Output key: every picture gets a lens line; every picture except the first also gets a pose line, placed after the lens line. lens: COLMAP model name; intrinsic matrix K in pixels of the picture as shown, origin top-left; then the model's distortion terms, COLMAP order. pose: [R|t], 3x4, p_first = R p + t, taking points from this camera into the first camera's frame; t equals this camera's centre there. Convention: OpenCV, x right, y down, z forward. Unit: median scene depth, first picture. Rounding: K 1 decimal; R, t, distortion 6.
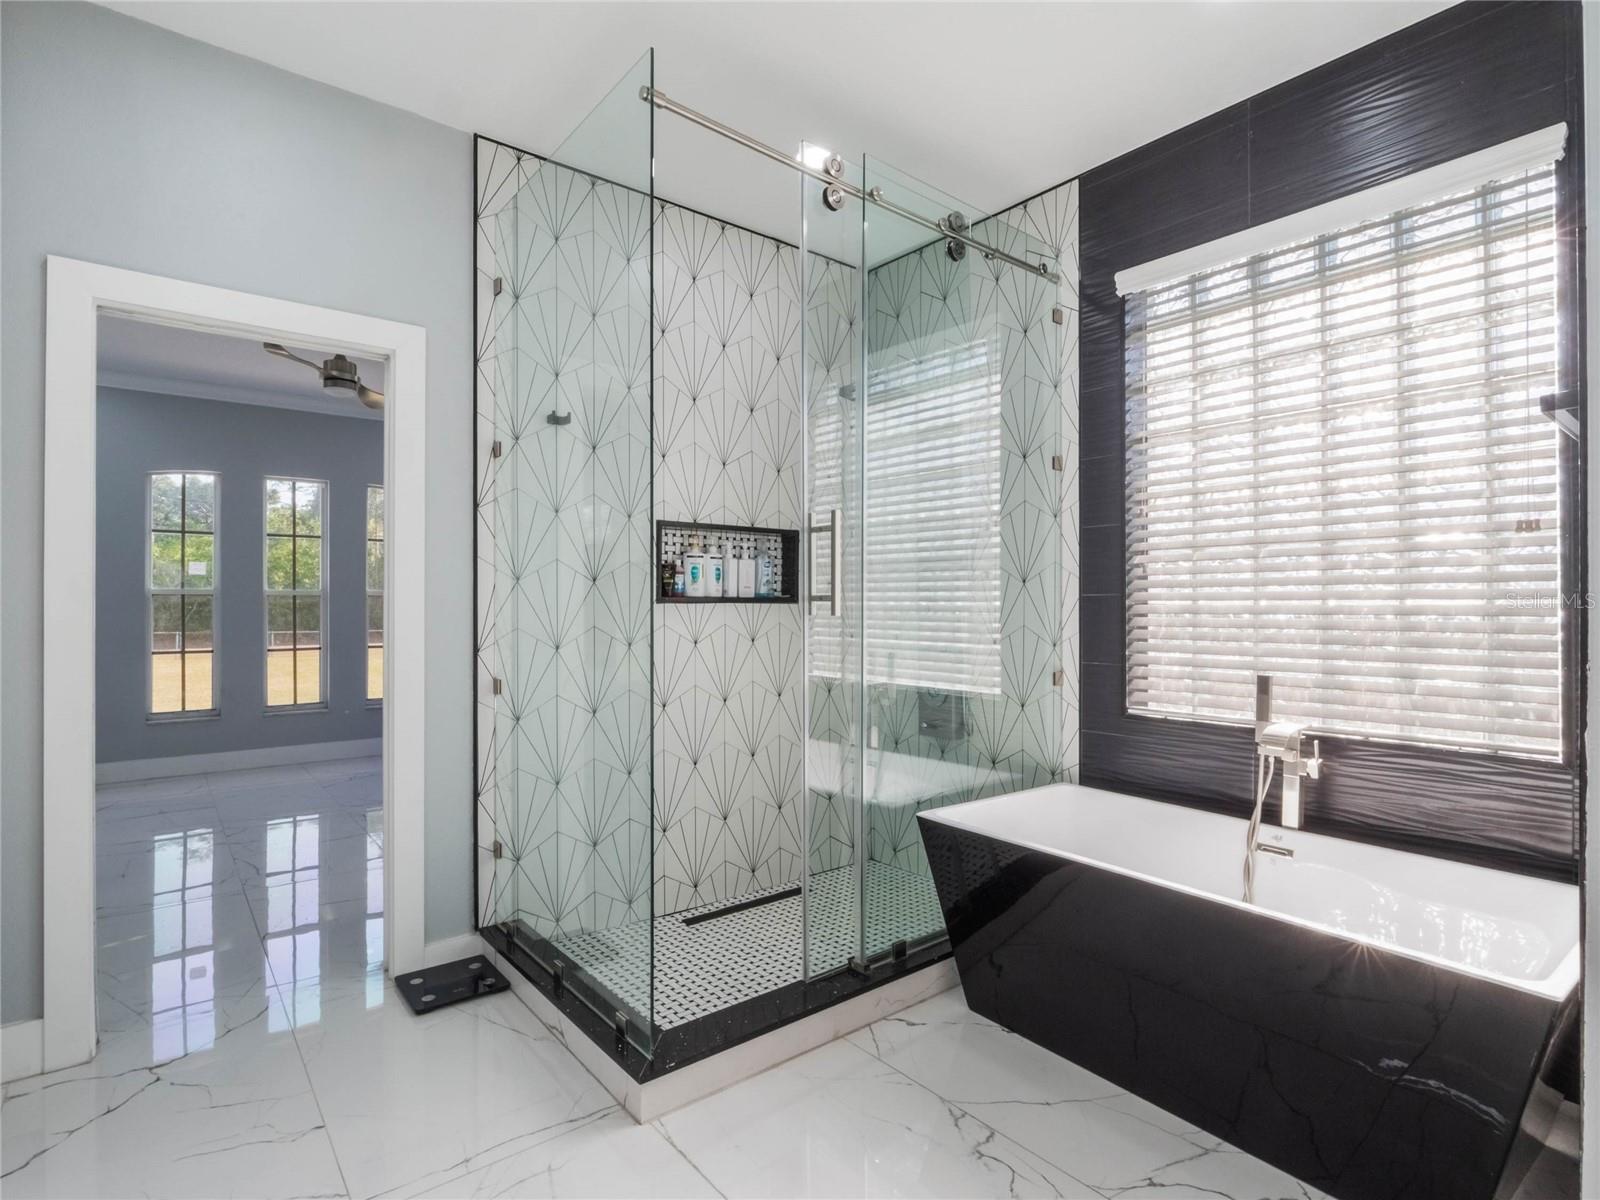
lens RADIAL K [[827.8, 0, 812.1], [0, 827.8, 600.3], [0, 0, 1]] dist [-0.005193, -0.005774]
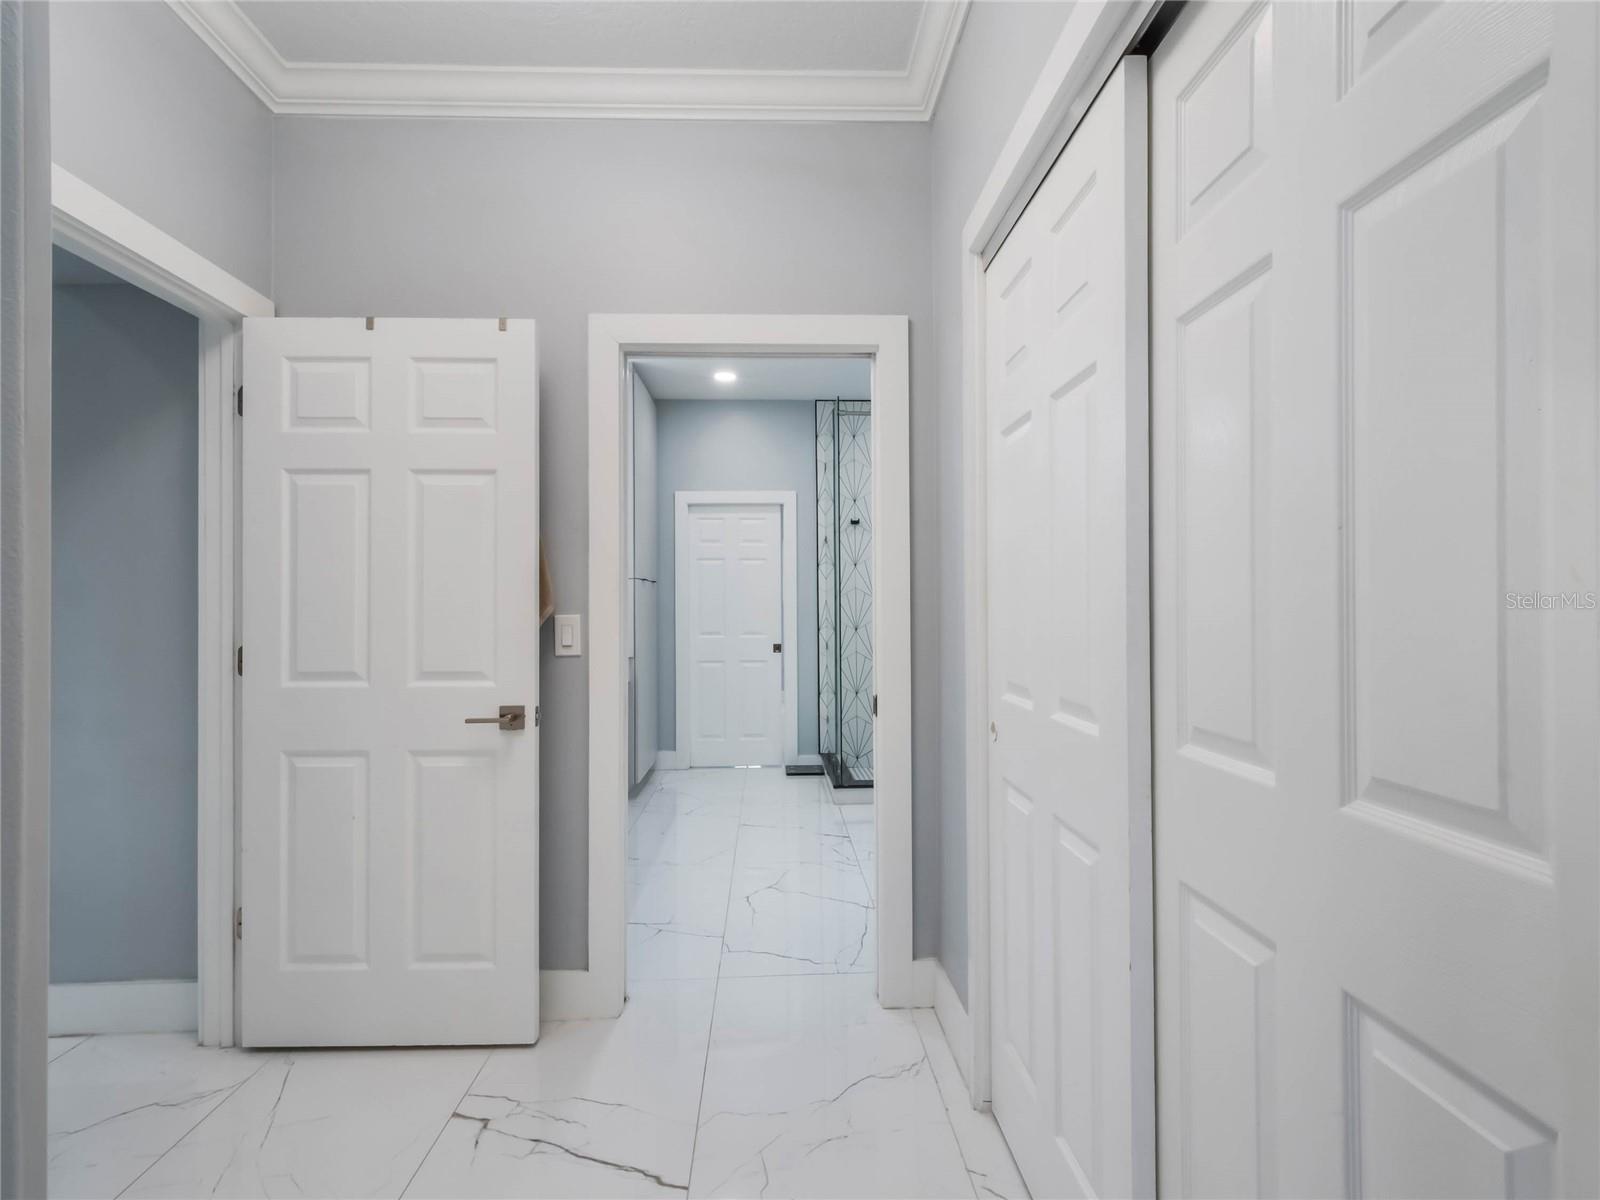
lens RADIAL K [[827.8, 0, 796.2], [0, 827.8, 606.3], [0, 0, 1]] dist [-0.005193, -0.005774]
pose [[0.793208, -0.006080, -0.608921, 0.841816], [0.006435, 0.999978, -0.001602, 0.000933], [0.608917, -0.002648, 0.793230, -0.755661]]
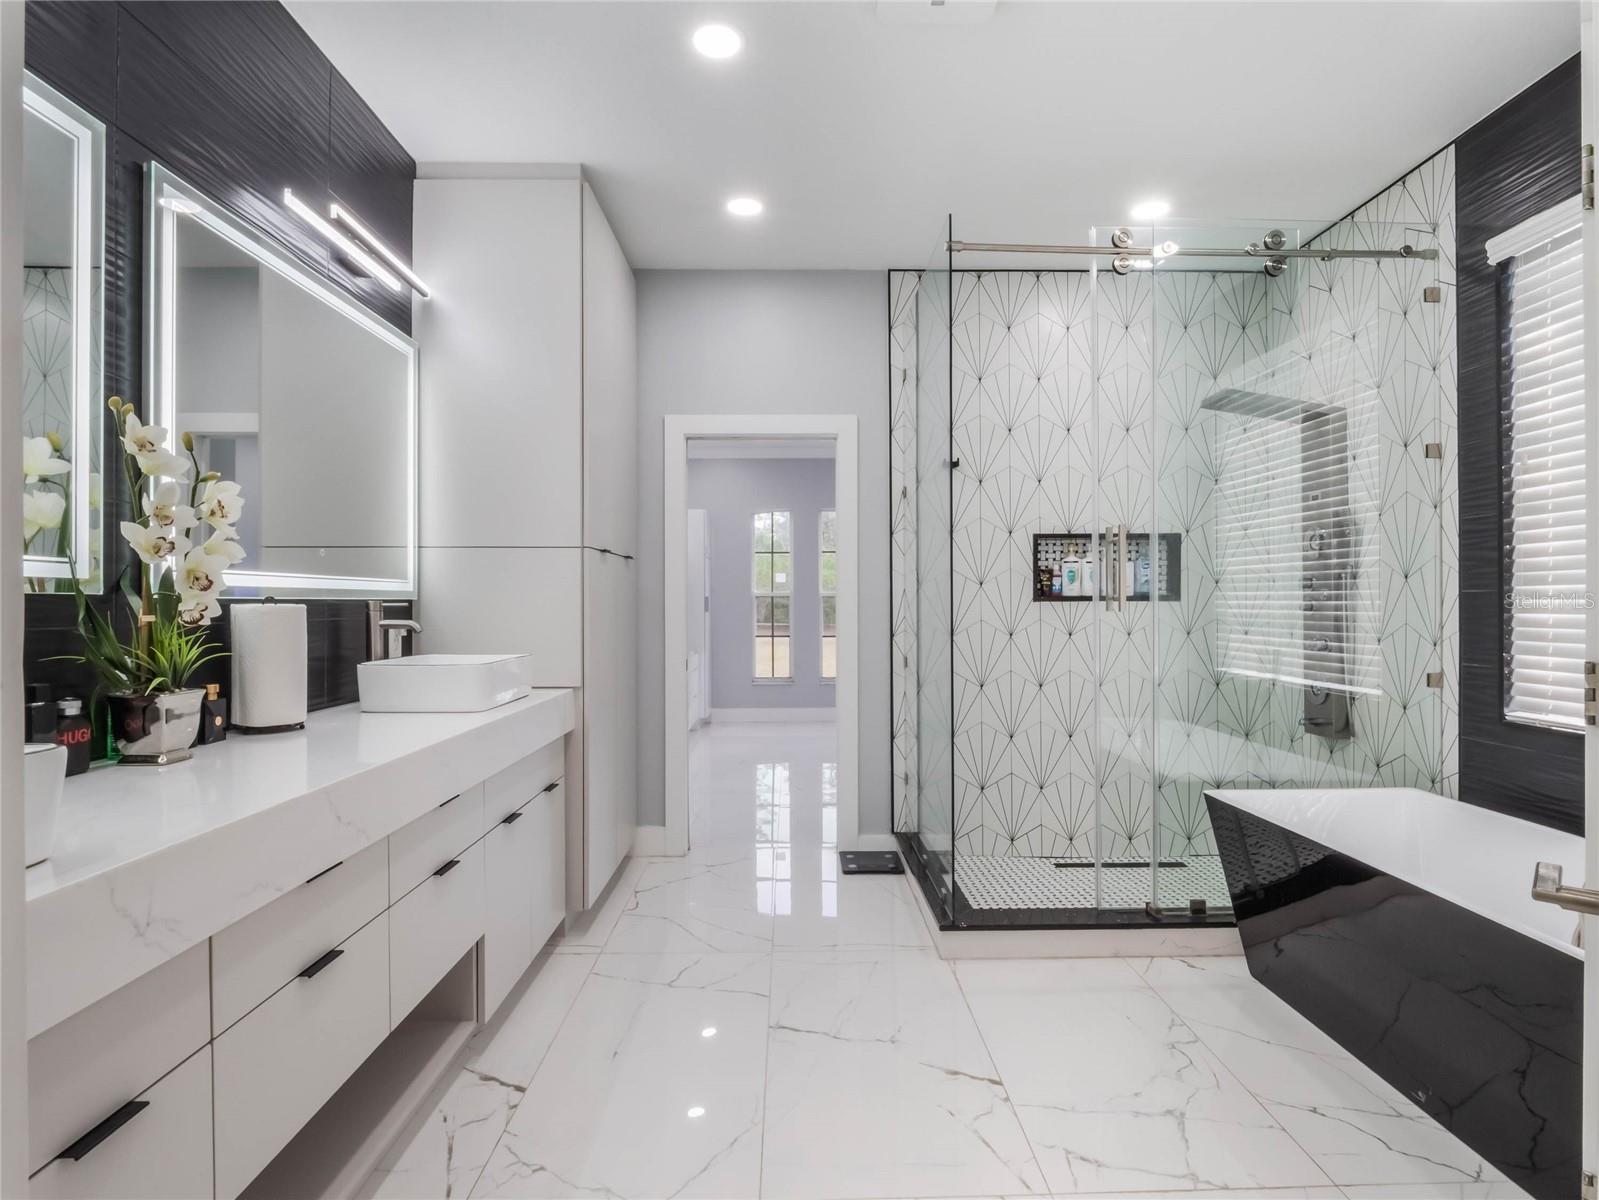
lens RADIAL K [[827.3, 0, 794.0], [0, 827.3, 601.8], [0, 0, 1]] dist [-0.005193, -0.005774]
pose [[0.775842, -0.002585, -0.630922, 0.326095], [0.002793, 0.999996, -0.000662, 0.004049], [0.630921, -0.001248, 0.775846, -0.185782]]
